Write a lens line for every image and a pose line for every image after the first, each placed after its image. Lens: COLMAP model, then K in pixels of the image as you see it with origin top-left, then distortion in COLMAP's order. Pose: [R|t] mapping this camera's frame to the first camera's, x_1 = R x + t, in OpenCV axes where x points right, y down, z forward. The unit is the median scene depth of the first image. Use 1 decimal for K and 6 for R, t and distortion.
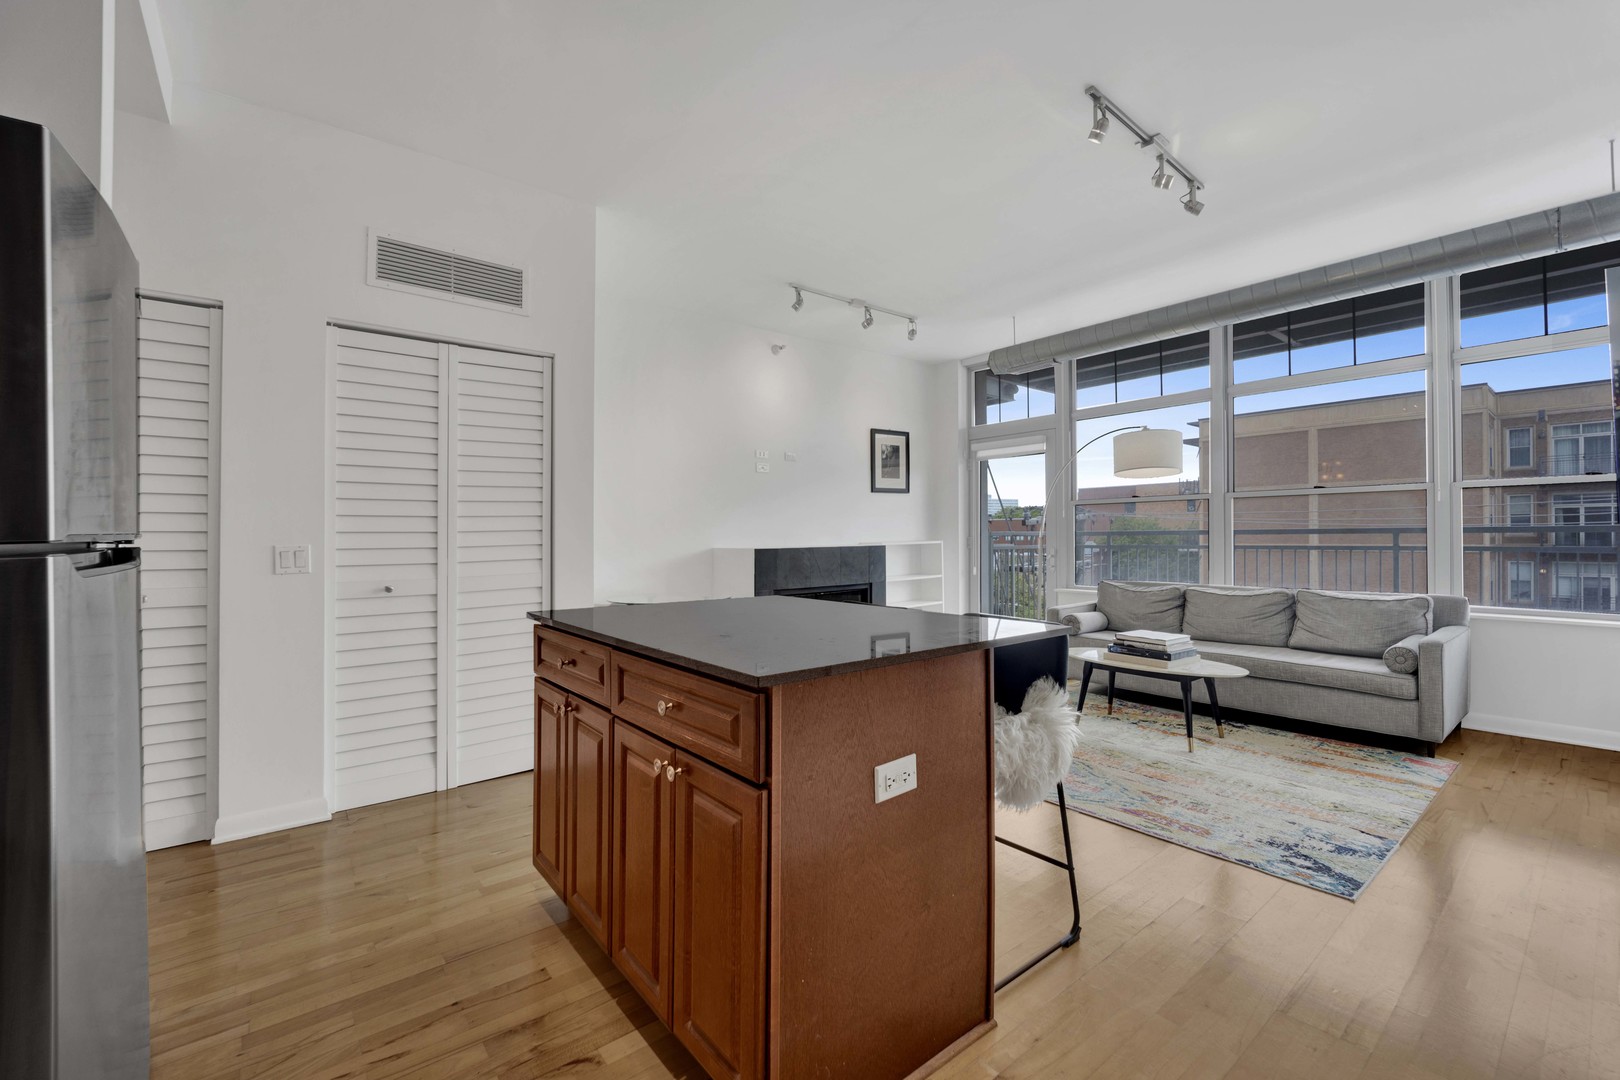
lens RADIAL K [[652.8, 0, 812.4], [0, 652.8, 533.8], [0, 0, 1]] dist [-0.017912, 0.000081]
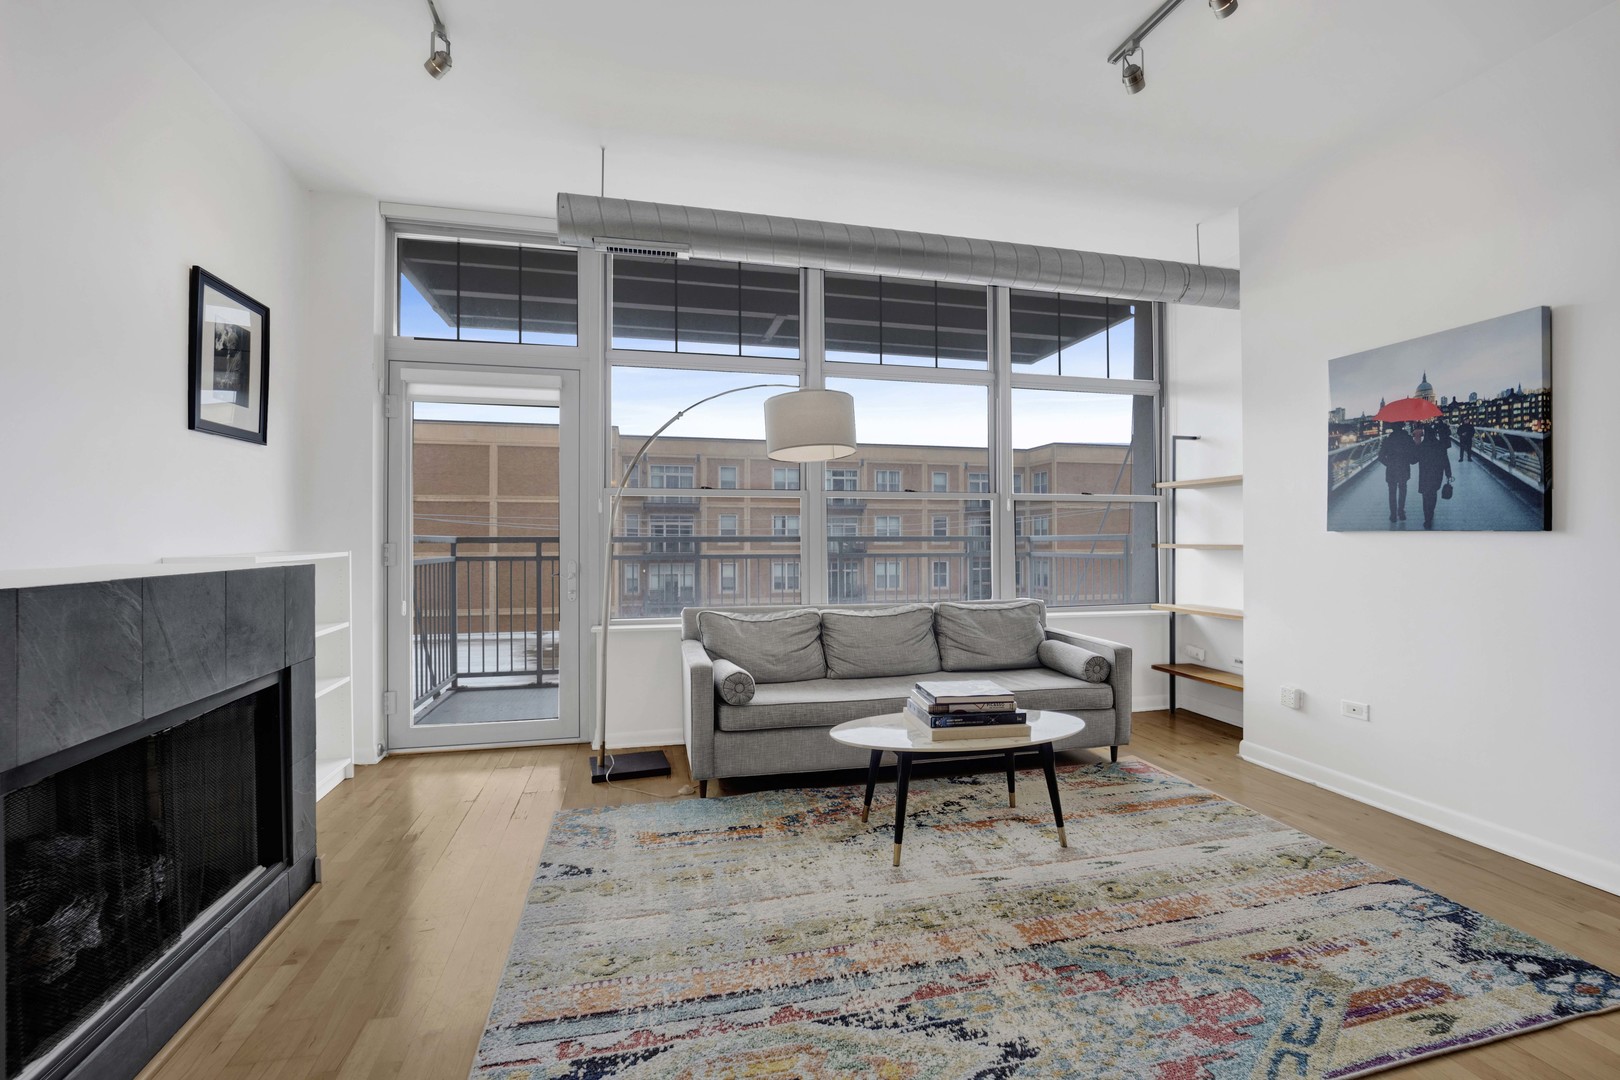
lens RADIAL K [[676.8, 0, 778.6], [0, 676.8, 538.8], [0, 0, 1]] dist [-0.018629, -0.000426]
pose [[0.432437, 0.010251, 0.901606, -0.185747], [-0.004471, 0.999947, -0.009224, 0.007164], [-0.901653, -0.000042, 0.432460, 0.822698]]
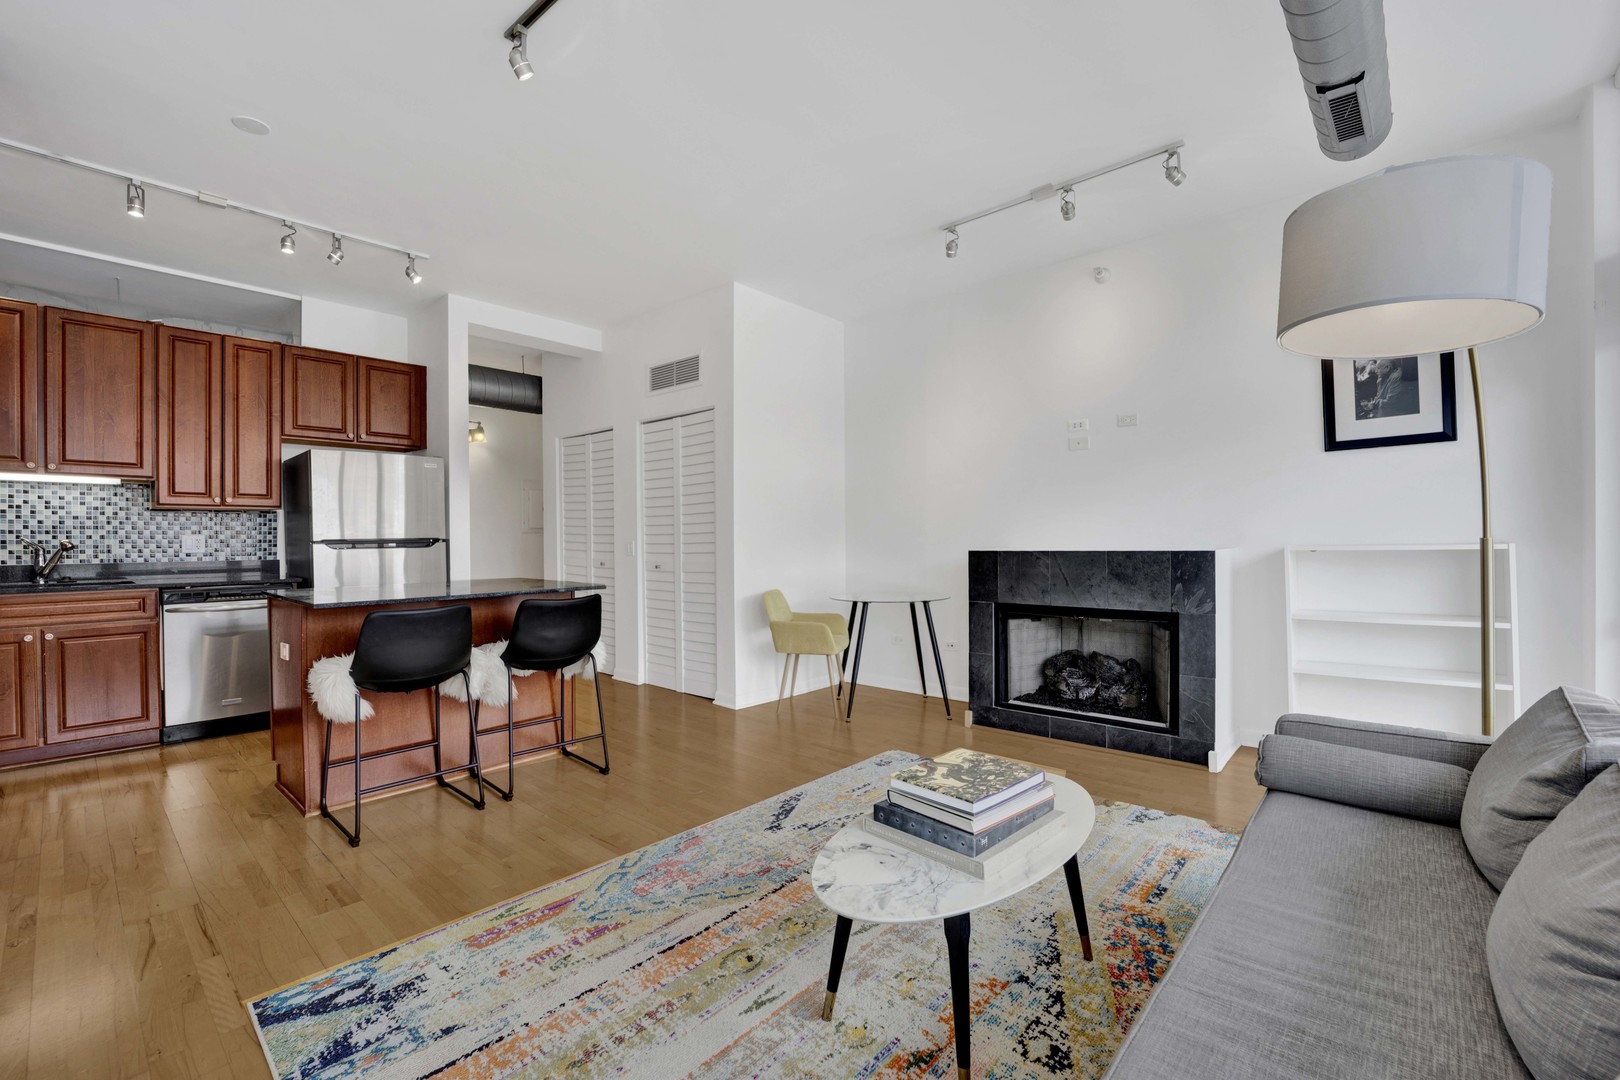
lens RADIAL K [[673.9, 0, 794.7], [0, 673.9, 539.6], [0, 0, 1]] dist [-0.019597, -0.000270]
pose [[0.176892, 0.007774, -0.984199, 0.885709], [0.010837, 0.999893, 0.009845, -0.002751], [0.984171, -0.012408, 0.176789, 0.768092]]
